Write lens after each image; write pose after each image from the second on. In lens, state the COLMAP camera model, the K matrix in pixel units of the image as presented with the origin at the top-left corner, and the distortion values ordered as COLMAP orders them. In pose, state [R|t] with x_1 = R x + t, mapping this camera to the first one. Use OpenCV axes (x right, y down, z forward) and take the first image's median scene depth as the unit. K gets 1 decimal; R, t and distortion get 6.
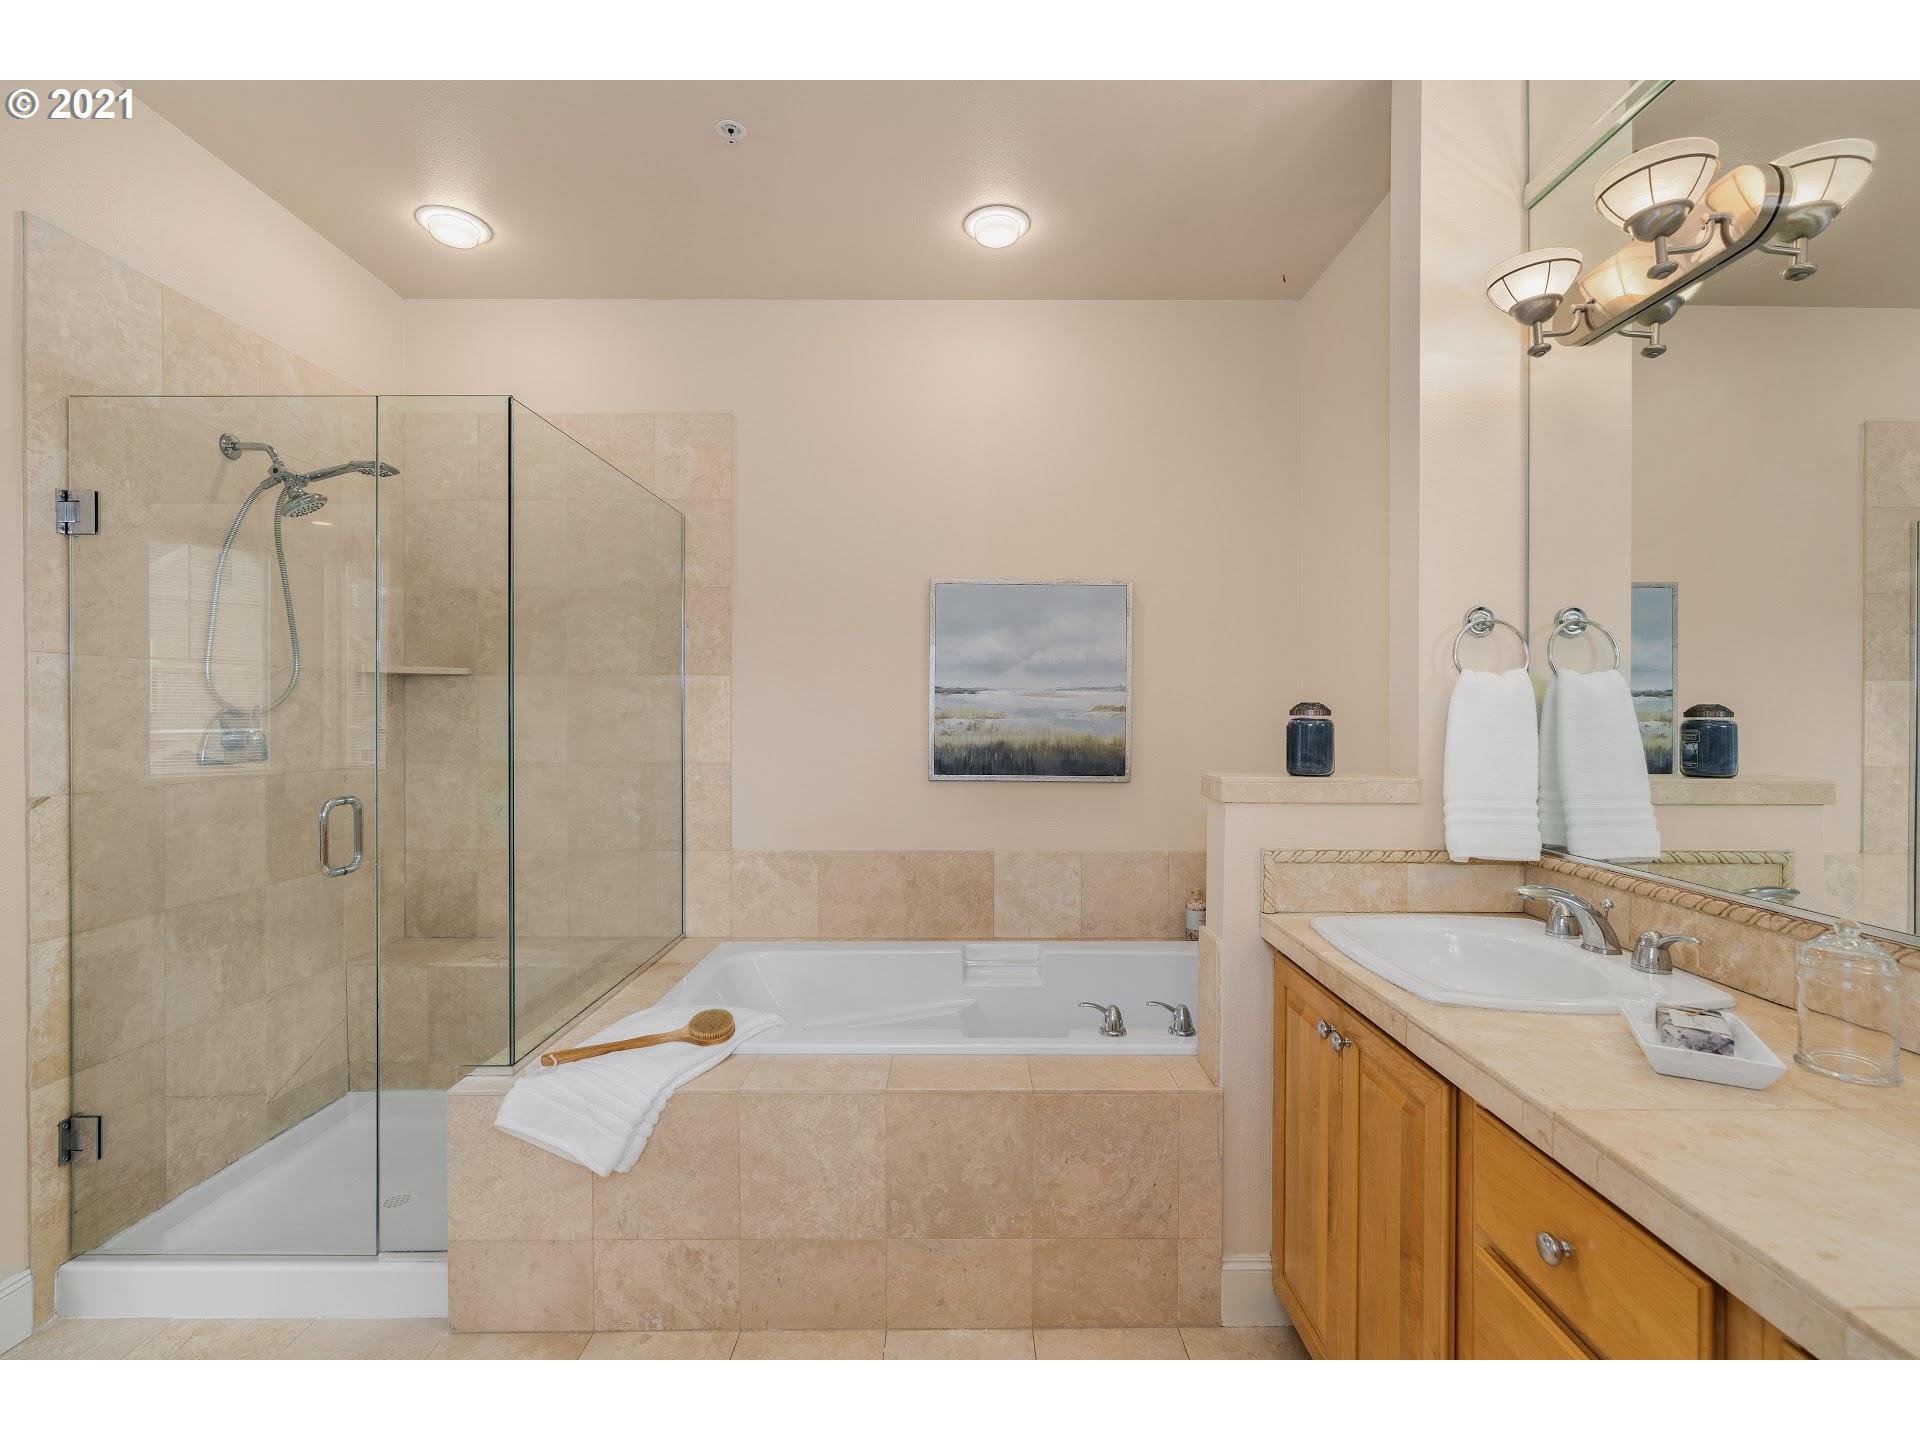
lens RADIAL K [[833.5, 0, 960.0], [0, 833.5, 720.0], [0, 0, 1]] dist [-0.000895, -0.000084]
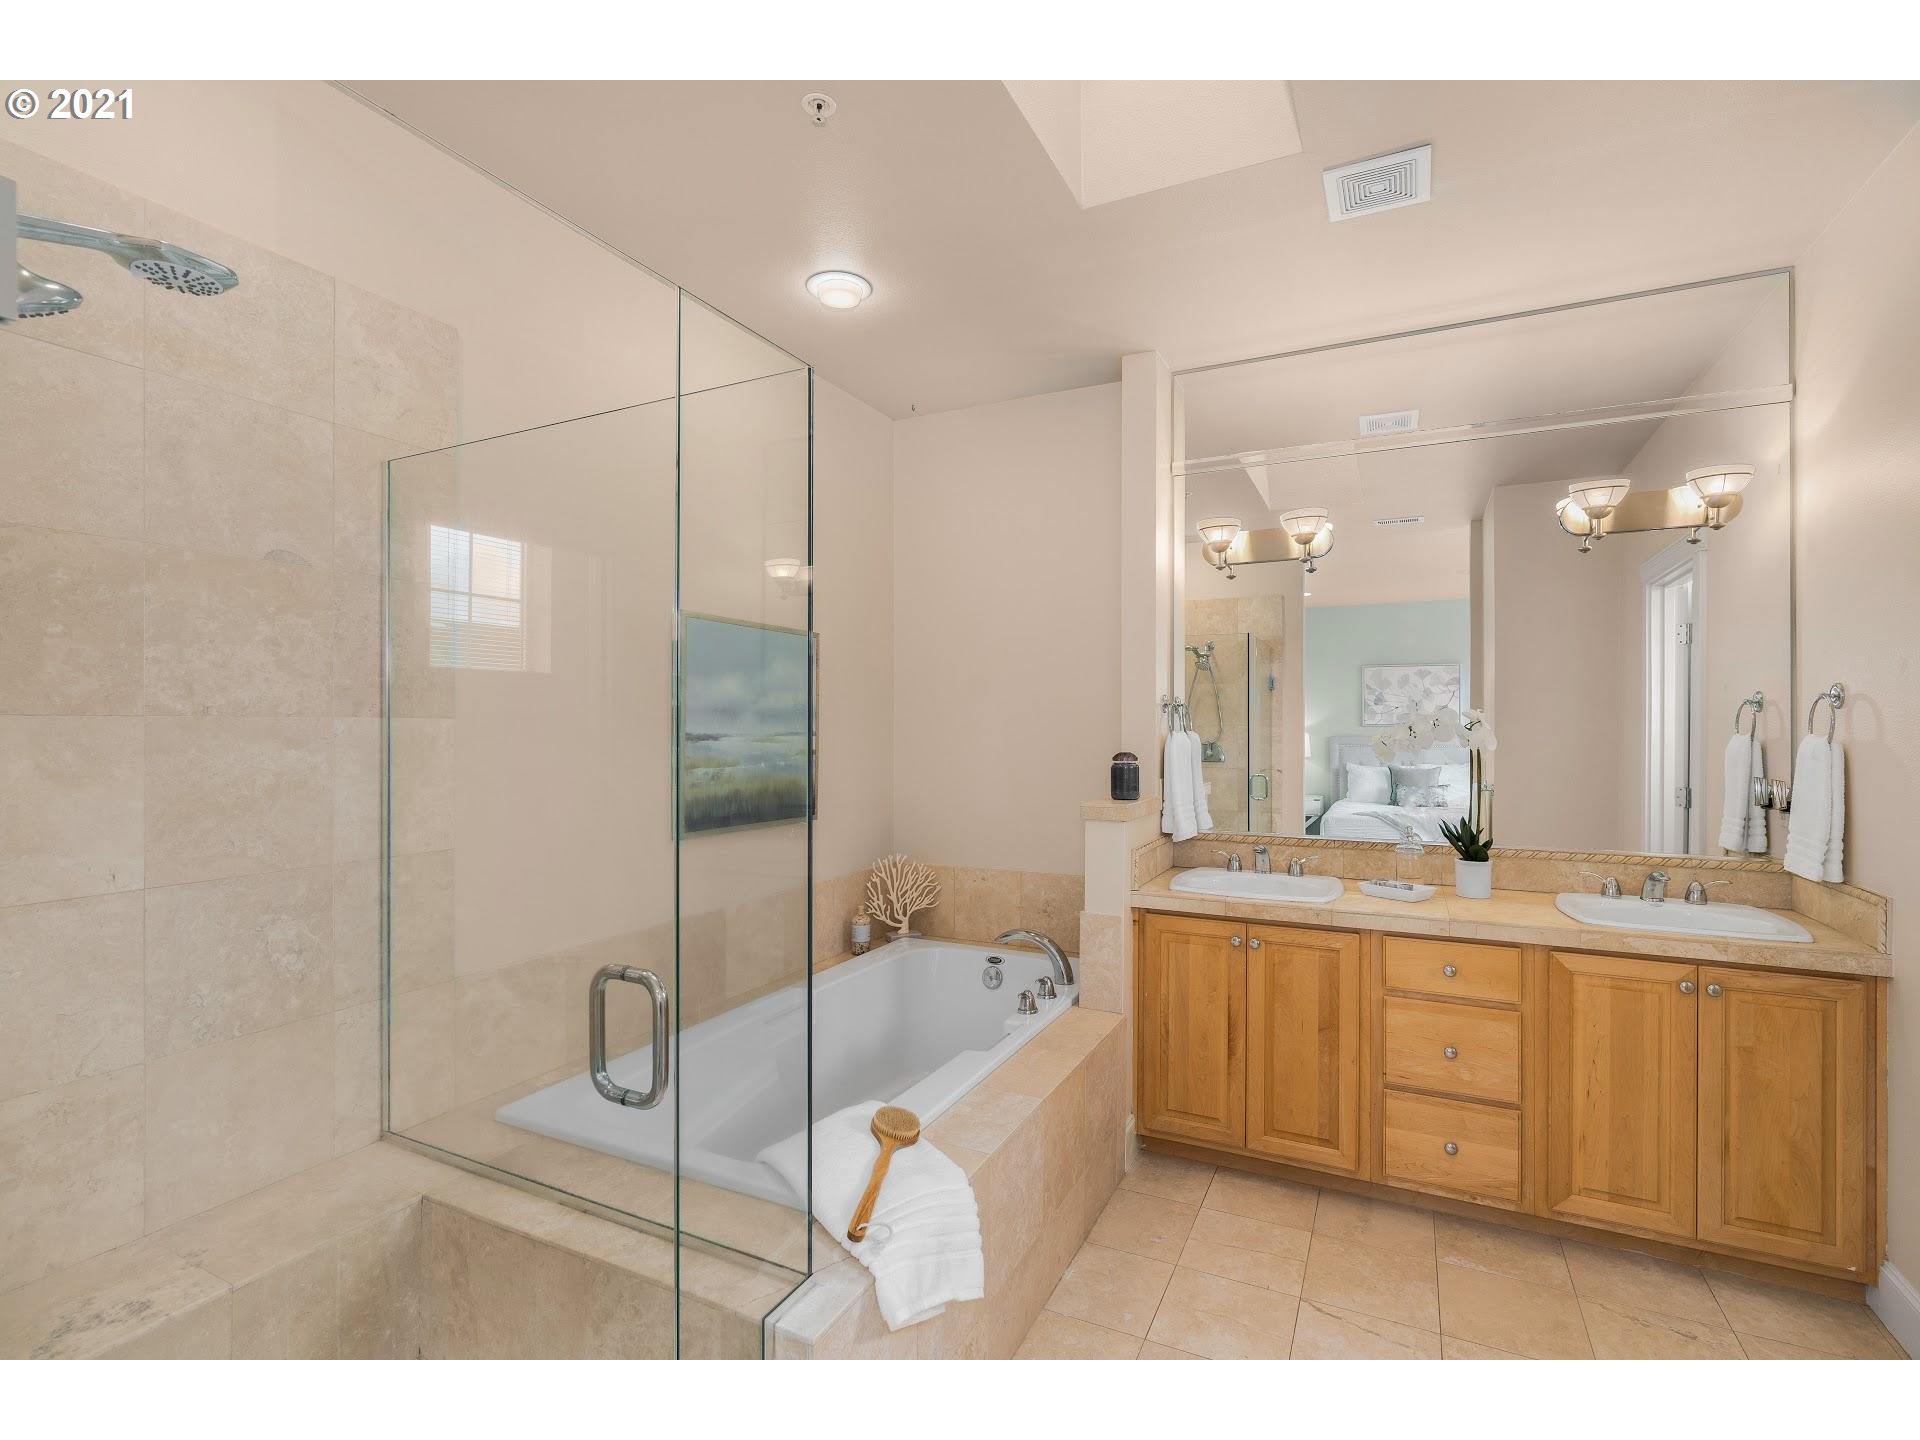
lens RADIAL K [[893.7, 0, 962.0], [0, 893.7, 729.6], [0, 0, 1]] dist [0.000548, 0.000101]
pose [[0.438435, -0.005490, 0.898746, -0.752284], [0.009516, 0.999954, 0.001466, -0.042183], [-0.898713, 0.007910, 0.438467, 0.321627]]
